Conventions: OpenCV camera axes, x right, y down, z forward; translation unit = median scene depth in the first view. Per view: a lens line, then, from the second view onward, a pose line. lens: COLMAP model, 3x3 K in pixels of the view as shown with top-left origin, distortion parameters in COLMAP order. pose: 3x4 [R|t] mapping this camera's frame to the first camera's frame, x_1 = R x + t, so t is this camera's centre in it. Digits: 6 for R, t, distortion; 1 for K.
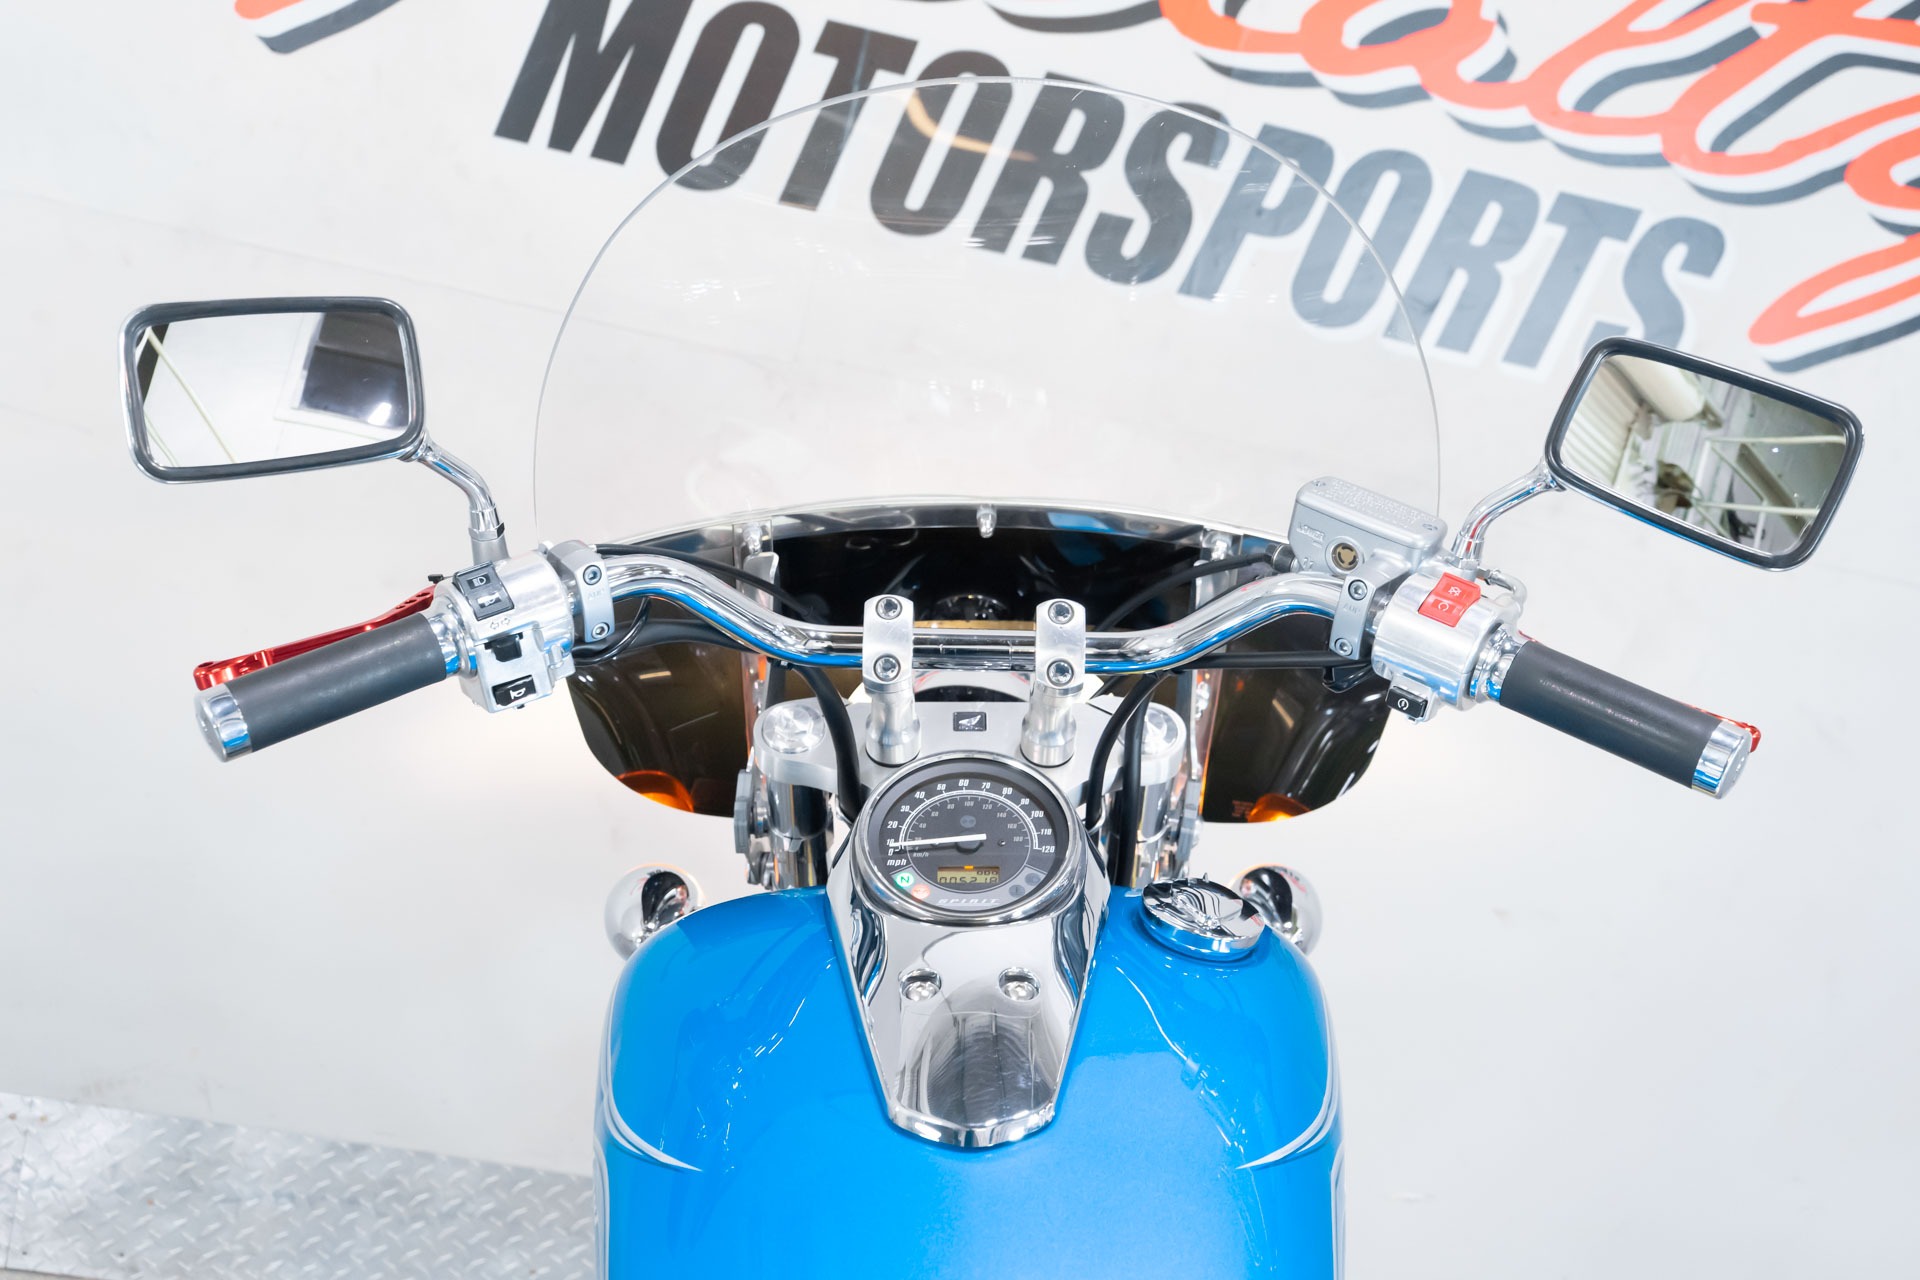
lens RADIAL K [[2127.1, 0, 974.3], [0, 2127.1, 641.3], [0, 0, 1]] dist [0.023947, 0.000000]
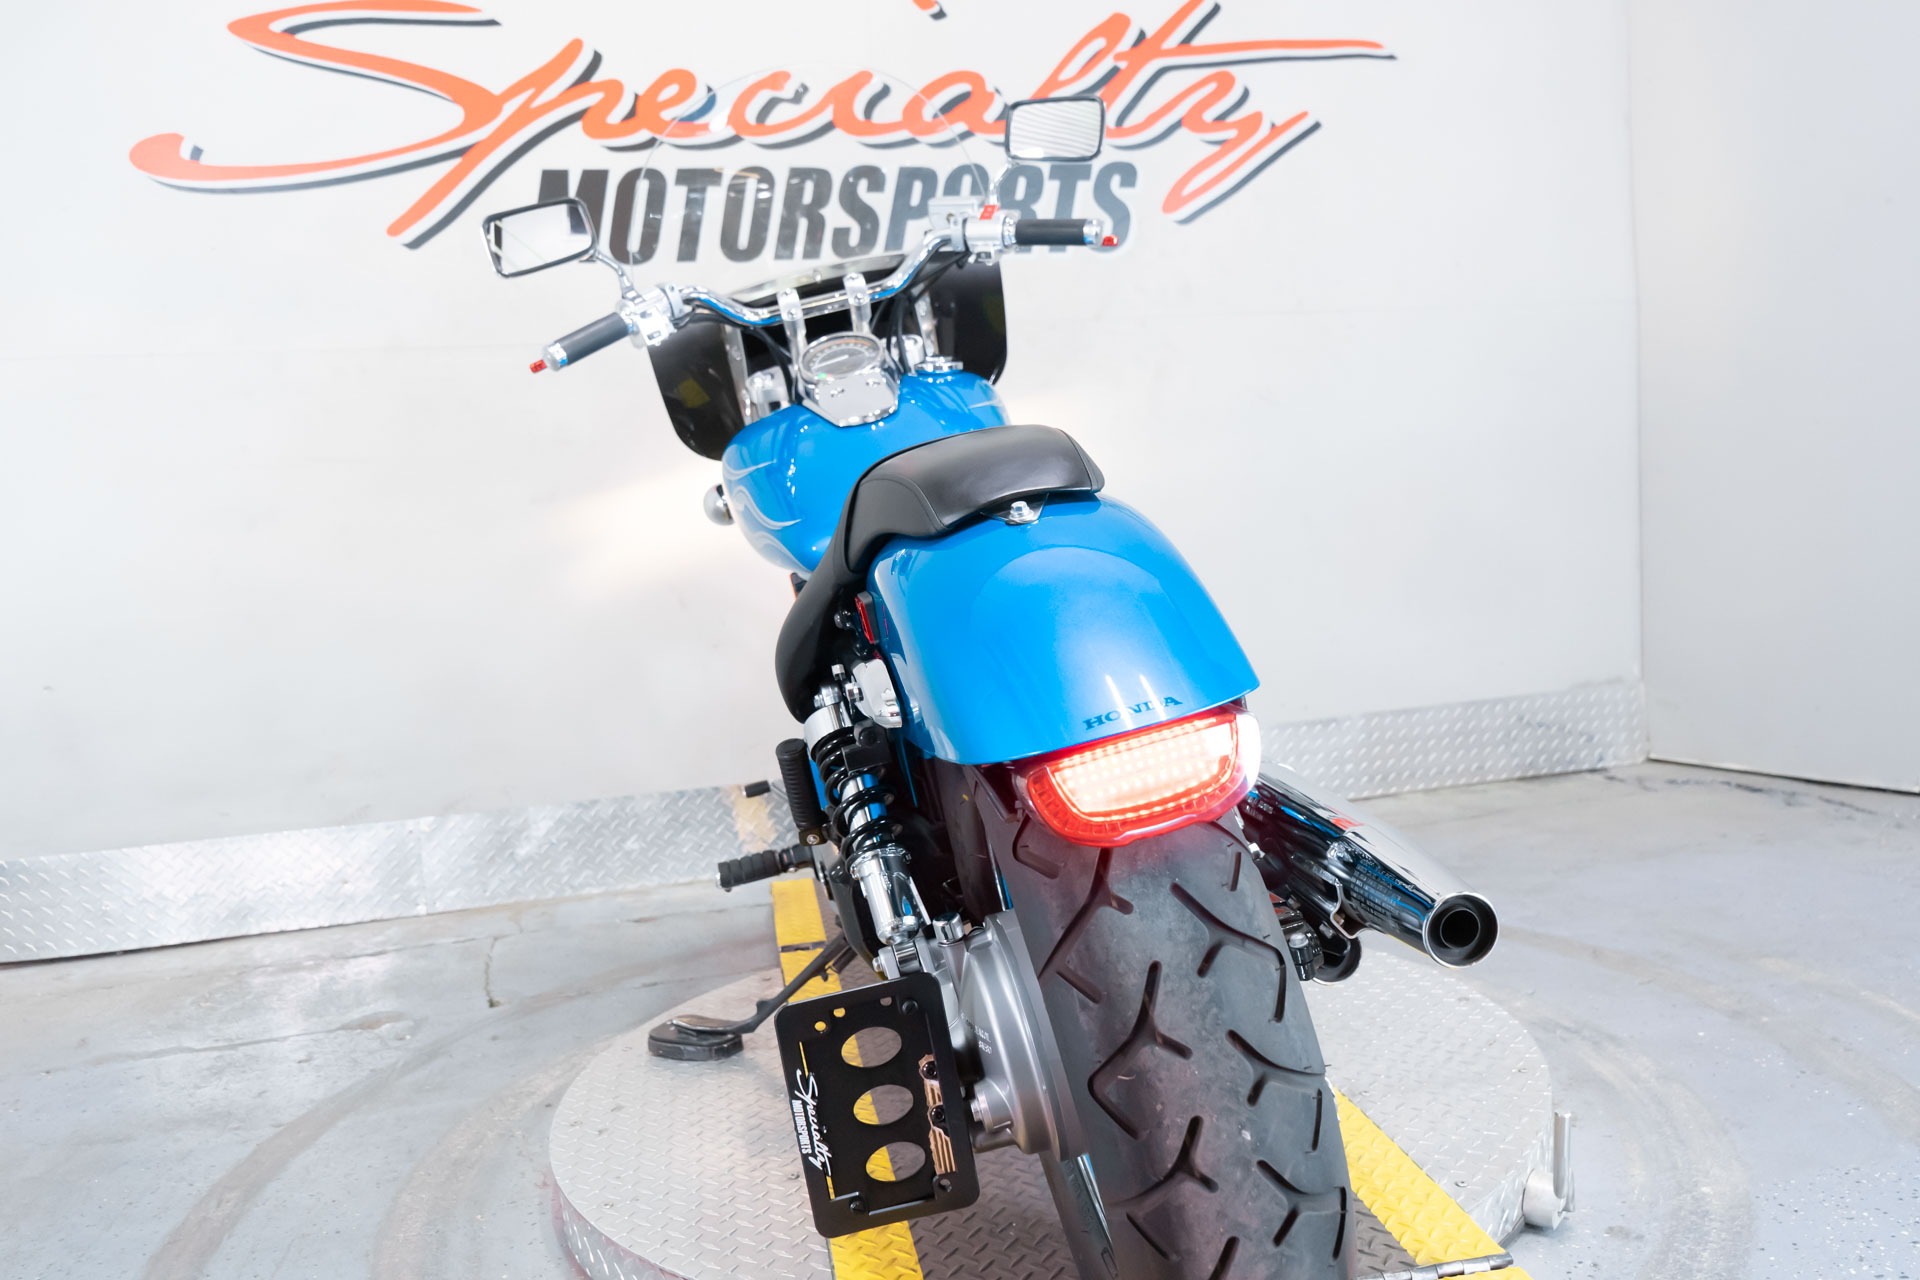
lens RADIAL K [[1564.7, 0, 968.4], [0, 1564.7, 631.4], [0, 0, 1]] dist [0.009636, -0.007877]
pose [[0.956284, -0.276779, 0.094412, -0.063761], [0.283278, 0.956898, -0.064034, 0.291507], [-0.072619, 0.087980, 0.993472, -0.438594]]
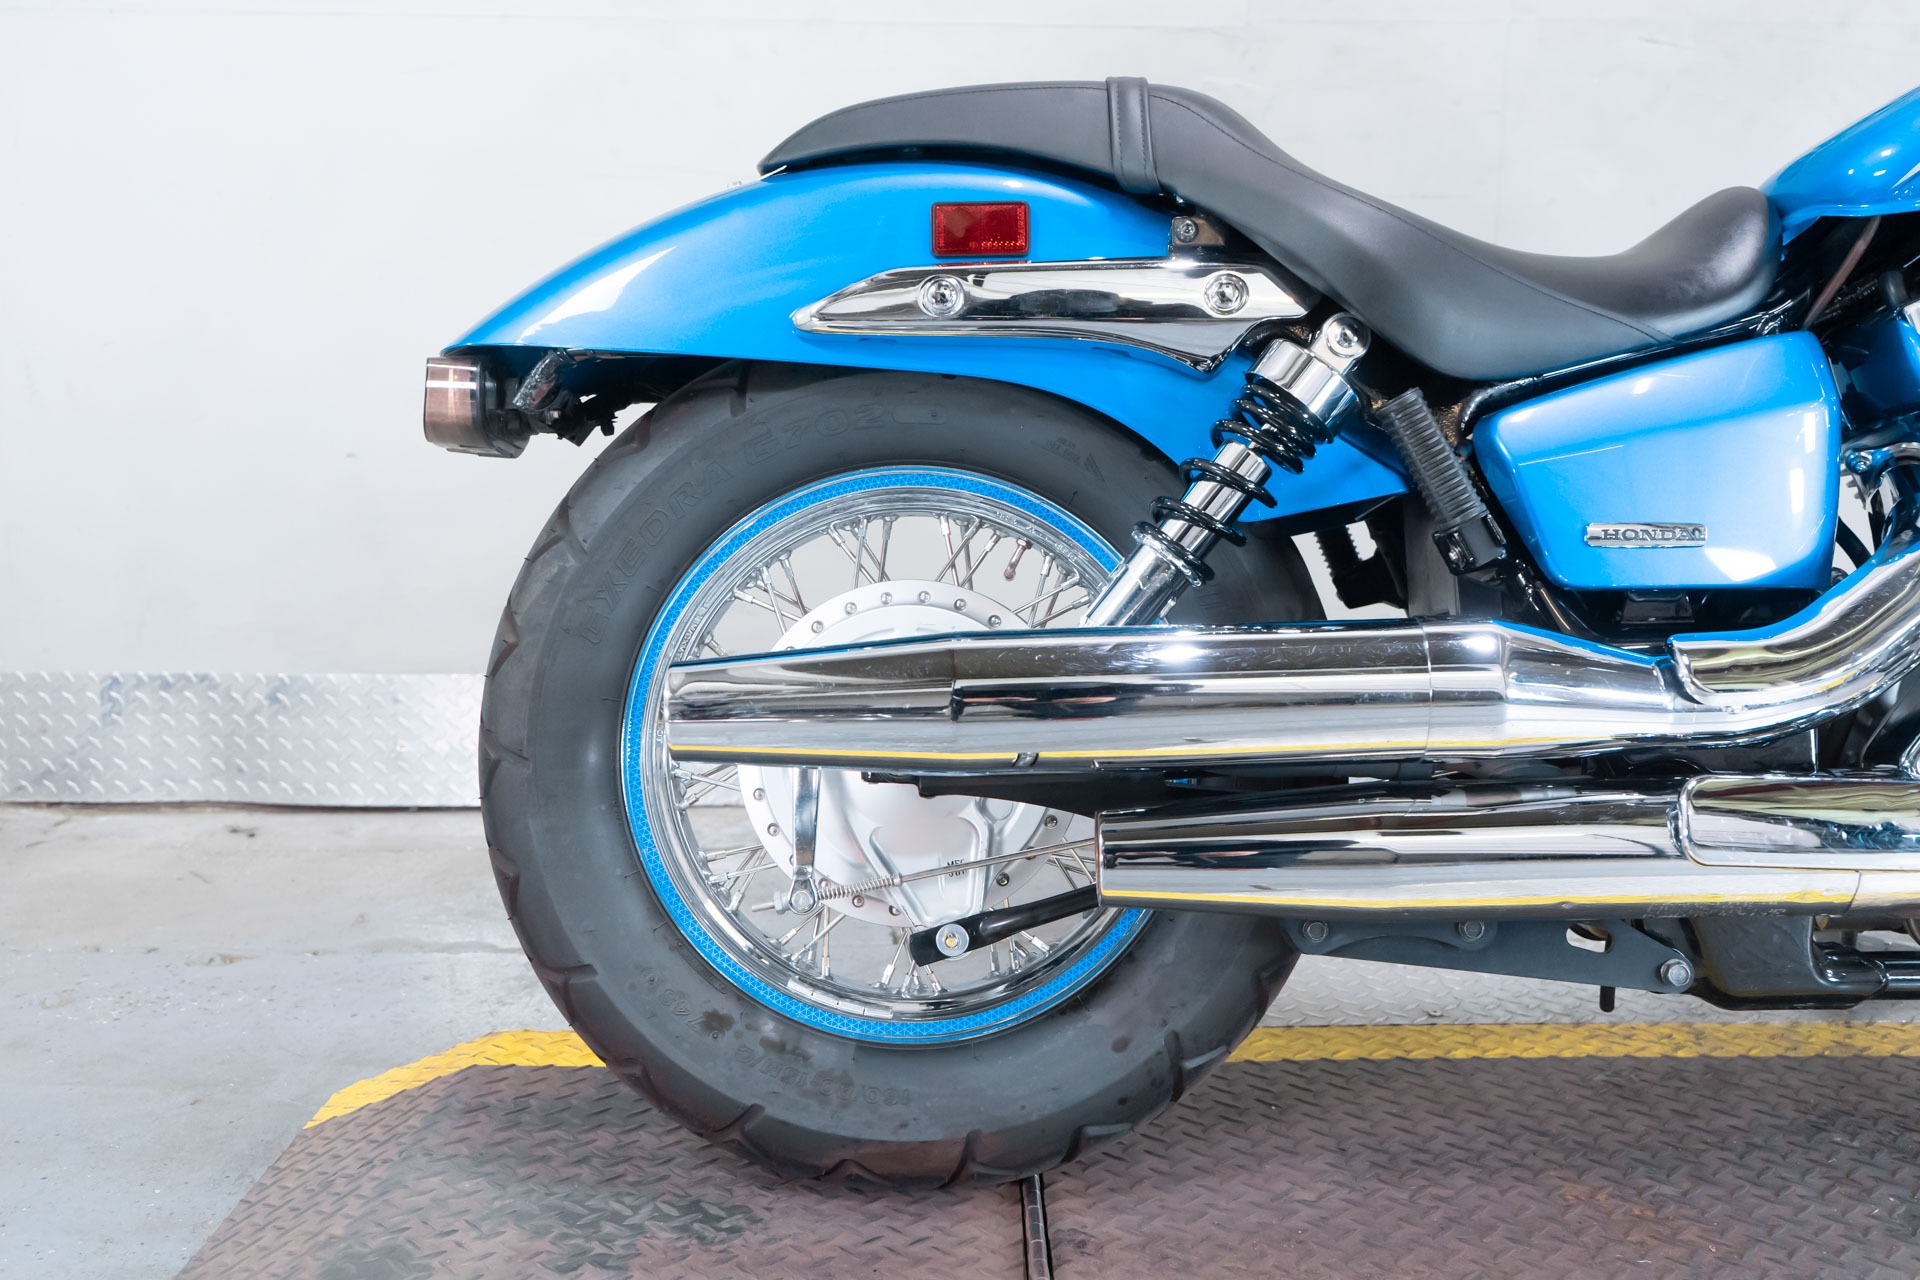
lens RADIAL K [[1877.5, 0, 986.6], [0, 1877.5, 636.6], [0, 0, 1]] dist [0.007254, 0.000000]
pose [[0.975104, -0.186514, -0.119934, -0.173891], [0.180420, 0.981764, -0.059909, 0.293931], [0.128921, 0.036779, 0.990973, -0.202462]]
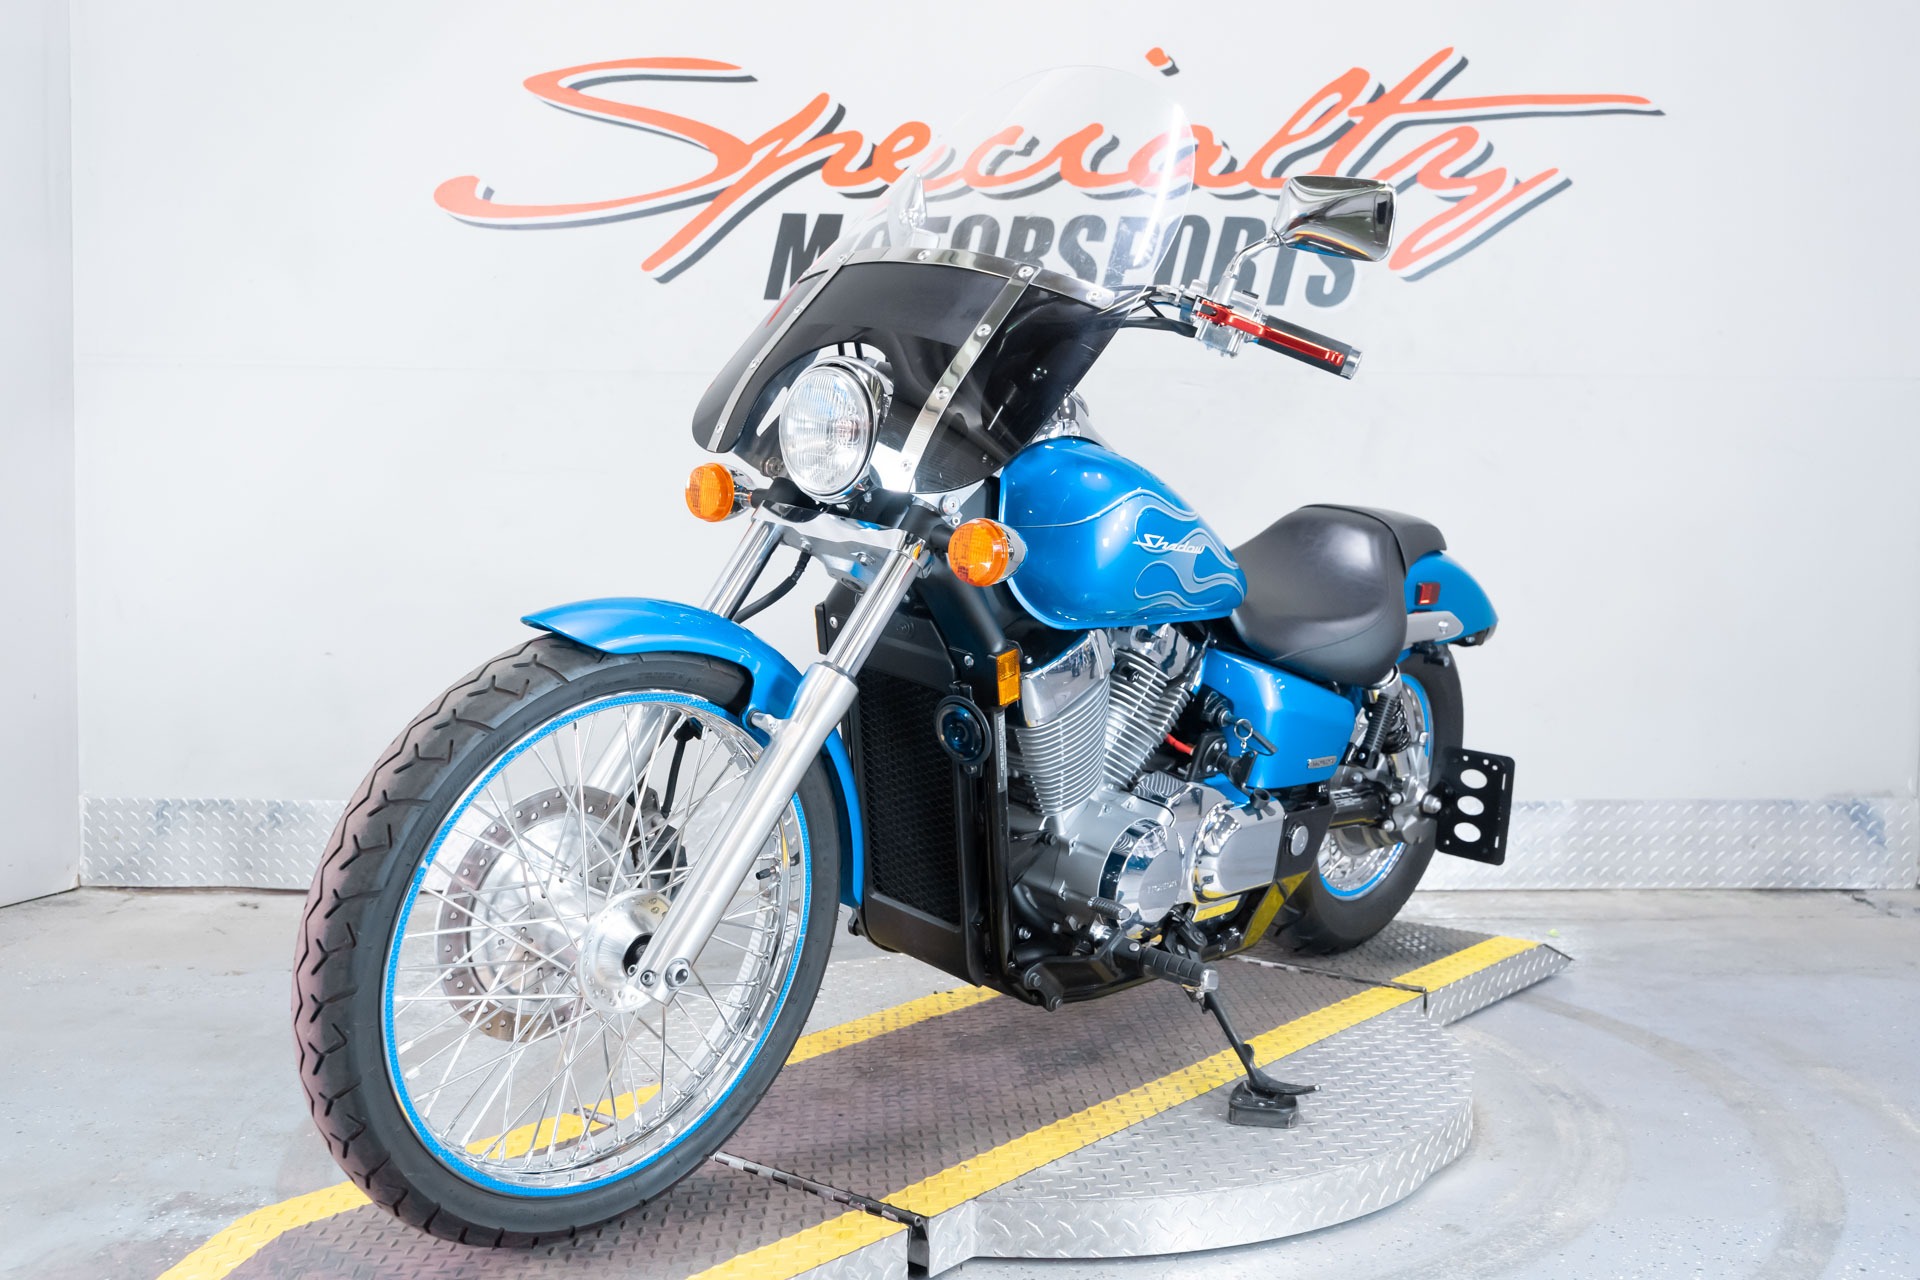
lens RADIAL K [[1877.5, 0, 956.9], [0, 1877.5, 628.8], [0, 0, 1]] dist [0.007254, 0.000000]
pose [[0.972804, -0.194200, -0.126247, 0.133539], [0.176532, 0.974473, -0.138707, 0.370031], [0.149961, 0.112648, 0.982254, -0.764827]]
